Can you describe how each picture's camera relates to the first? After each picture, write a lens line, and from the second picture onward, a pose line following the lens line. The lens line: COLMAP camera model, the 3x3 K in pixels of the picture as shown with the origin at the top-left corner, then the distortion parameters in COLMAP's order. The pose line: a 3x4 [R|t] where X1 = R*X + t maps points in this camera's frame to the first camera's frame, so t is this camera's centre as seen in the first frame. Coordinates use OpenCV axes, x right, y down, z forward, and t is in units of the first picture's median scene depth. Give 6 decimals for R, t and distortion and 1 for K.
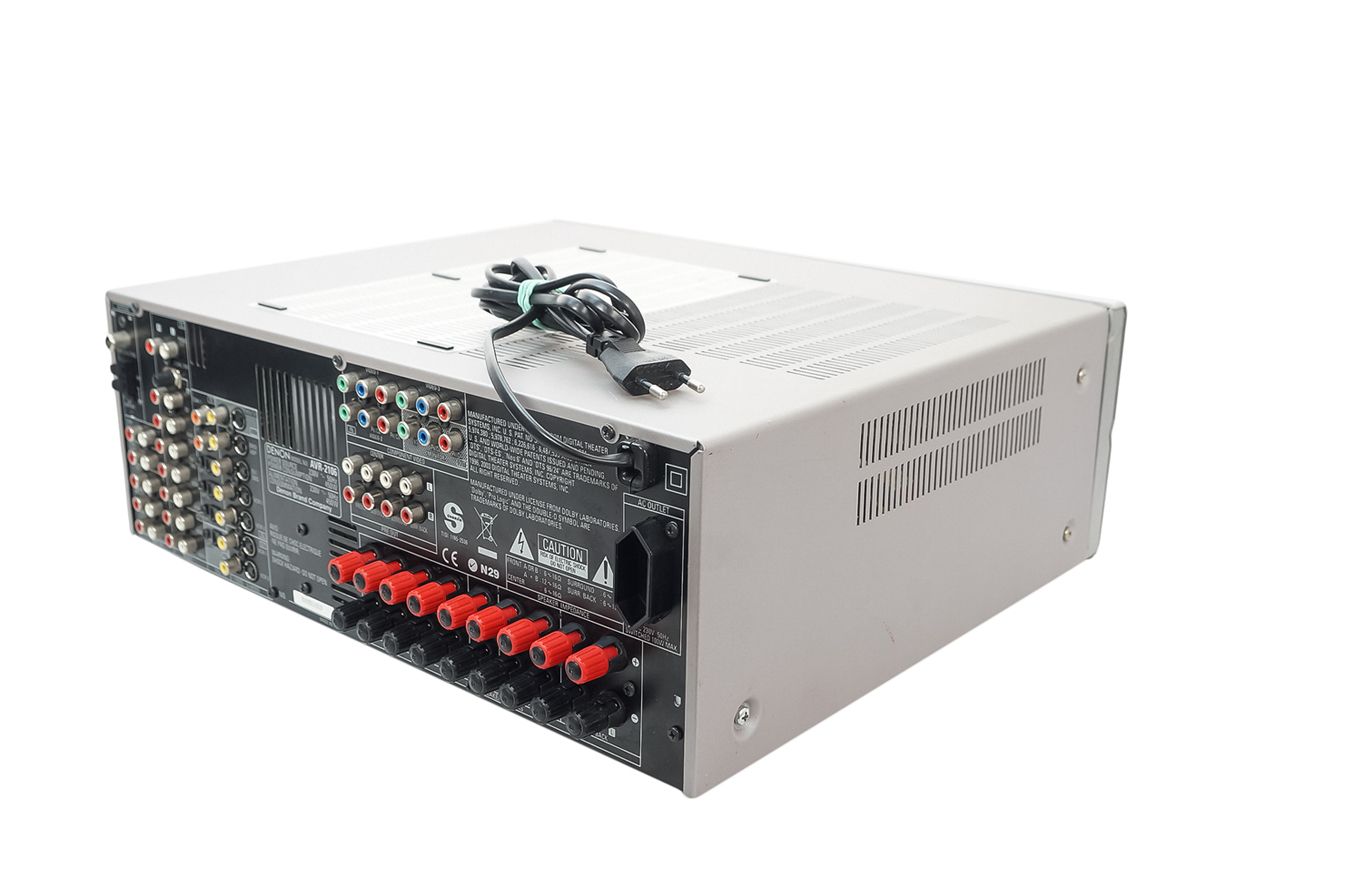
lens RADIAL K [[1421.5, 0, 674.5], [0, 1421.5, 447.5], [0, 0, 1]] dist [-0.007113, 0.006725]
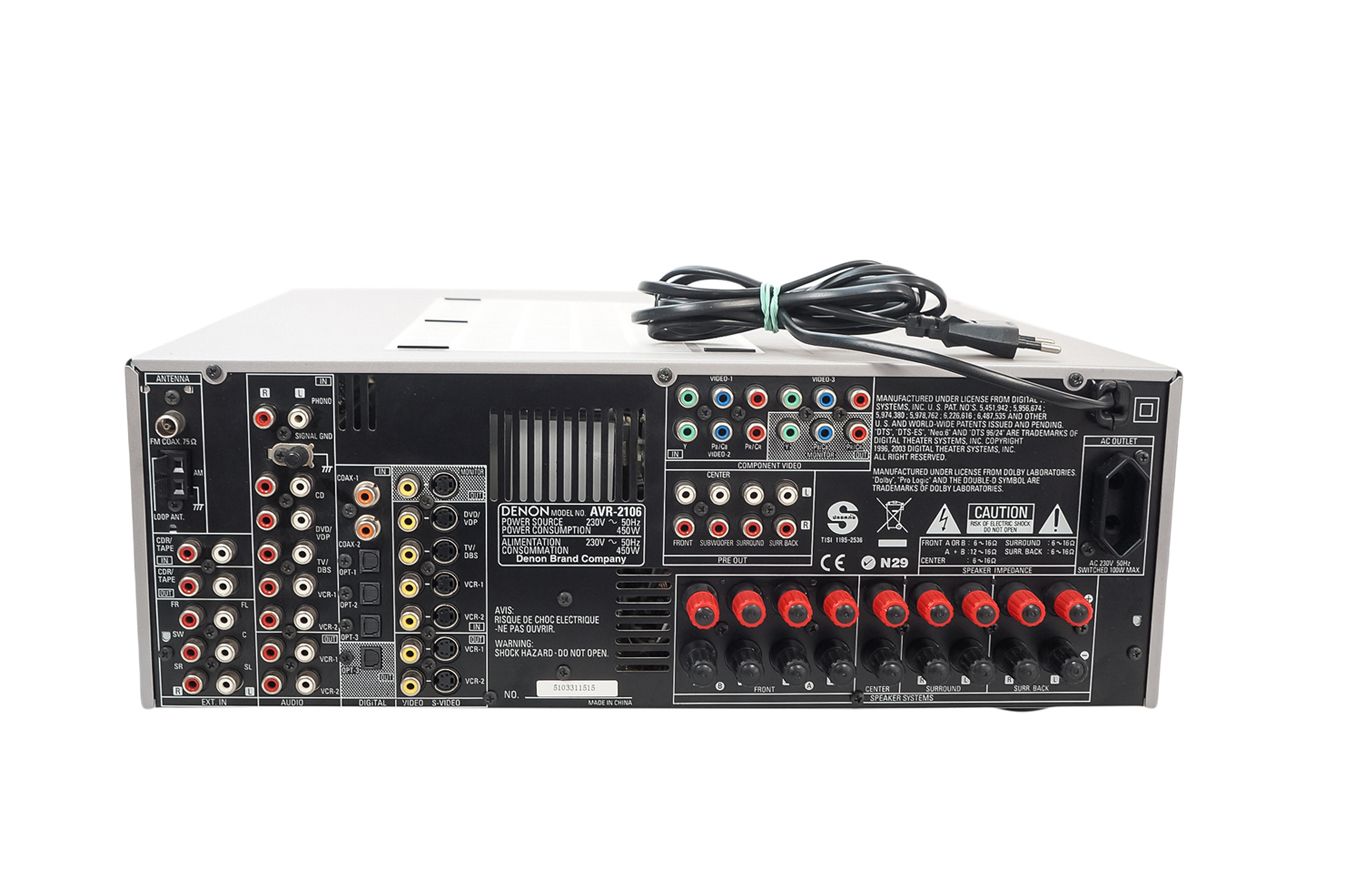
lens RADIAL K [[1421.5, 0, 674.5], [0, 1421.5, 447.5], [0, 0, 1]] dist [-0.007113, 0.006725]
pose [[0.707953, -0.119530, 0.696071, -0.904853], [0.197066, 0.979862, -0.032166, 0.012485], [-0.678209, 0.159944, 0.717252, 0.400748]]
